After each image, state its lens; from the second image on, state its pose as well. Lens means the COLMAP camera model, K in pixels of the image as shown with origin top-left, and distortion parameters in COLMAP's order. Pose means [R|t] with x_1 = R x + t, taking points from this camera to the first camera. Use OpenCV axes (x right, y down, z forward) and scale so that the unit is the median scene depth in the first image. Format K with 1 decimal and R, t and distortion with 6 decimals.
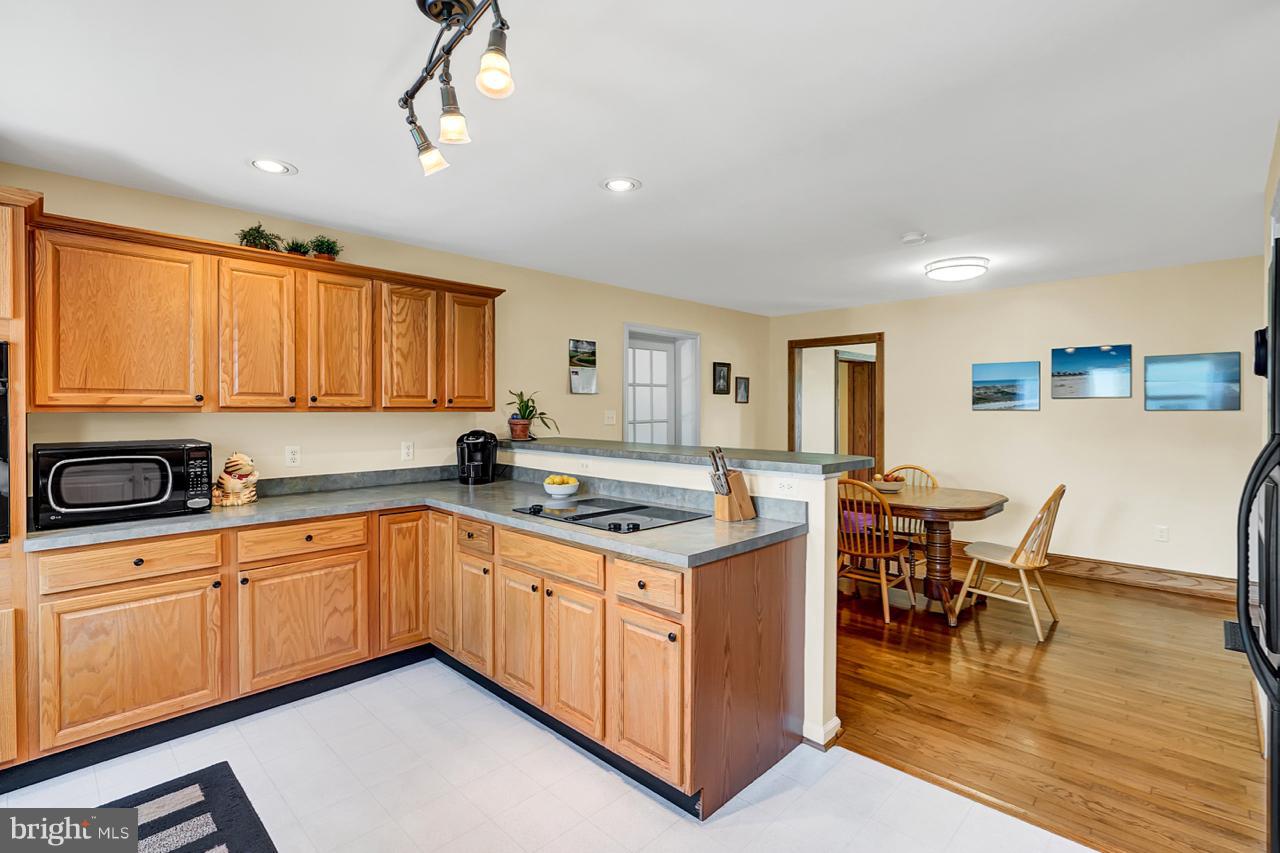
lens RADIAL K [[601.0, 0, 641.5], [0, 601.0, 411.6], [0, 0, 1]] dist [0.000956, 0.000313]
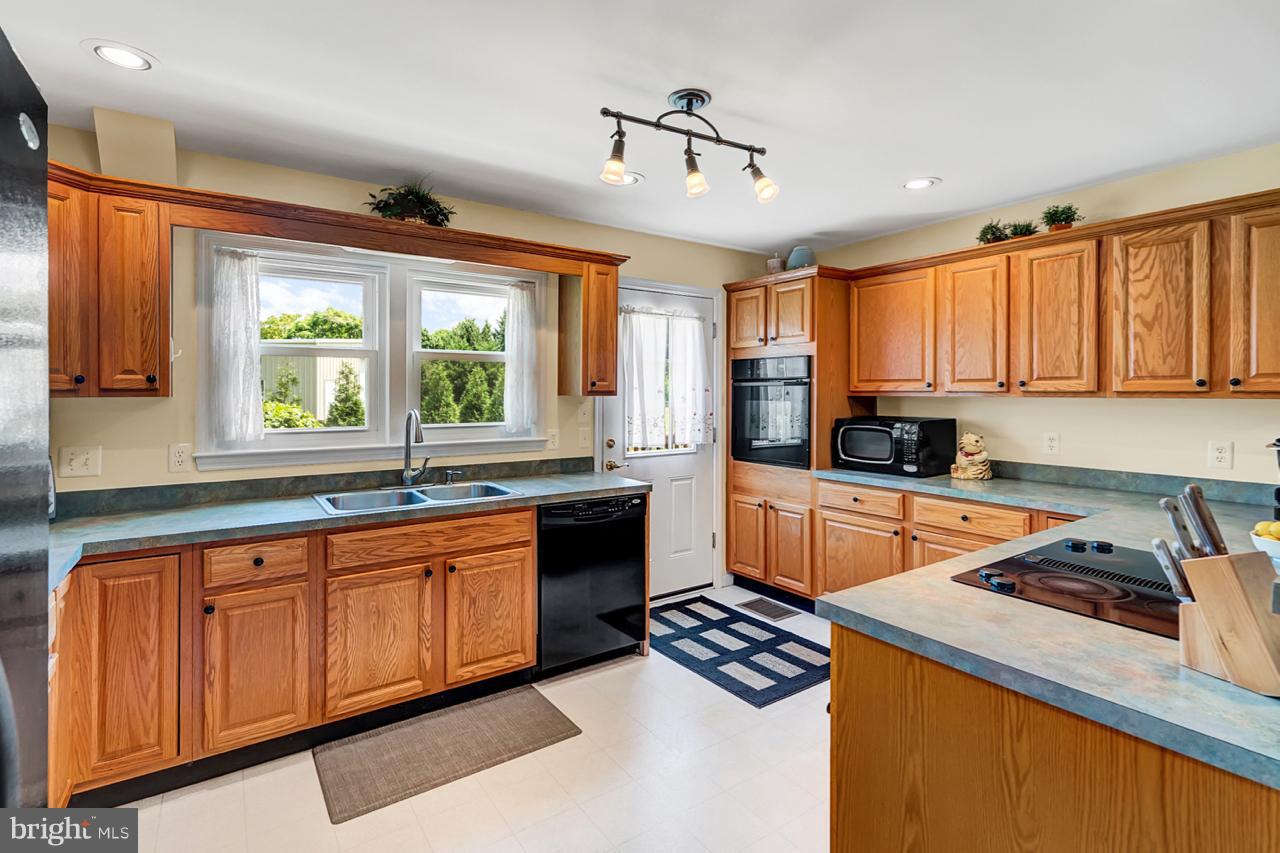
lens RADIAL K [[599.8, 0, 642.0], [0, 599.8, 392.9], [0, 0, 1]] dist [-0.001040, 0.000753]
pose [[-0.189711, -0.001993, -0.981838, 0.467248], [-0.007436, 0.999972, -0.000593, -0.000825], [0.981812, 0.007188, -0.189721, 0.527962]]
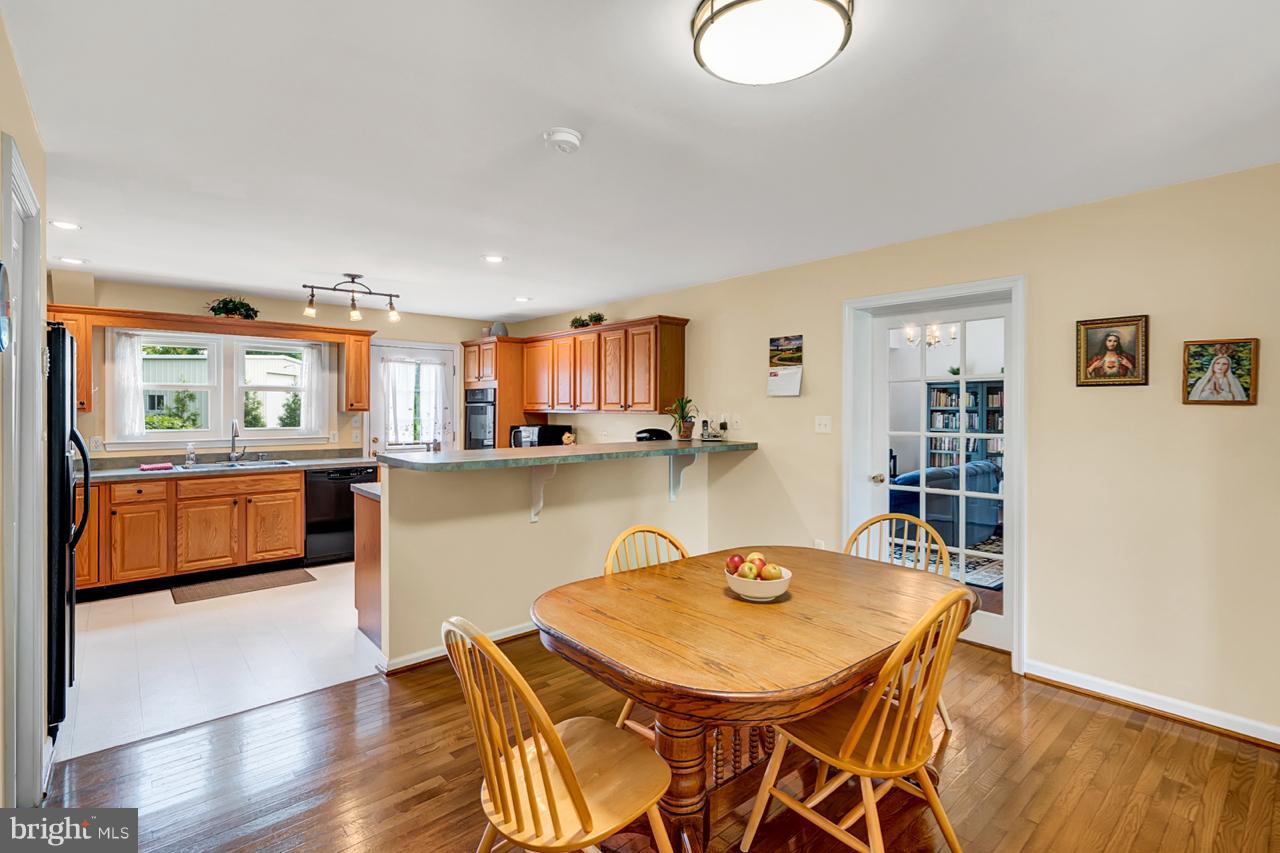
lens RADIAL K [[596.1, 0, 639.0], [0, 596.1, 411.8], [0, 0, 1]] dist [0.000281, -0.000065]
pose [[-0.087384, 0.004599, -0.996164, 1.135068], [-0.010478, 0.999930, 0.005536, -0.013580], [0.996120, 0.010922, -0.087330, 1.221849]]
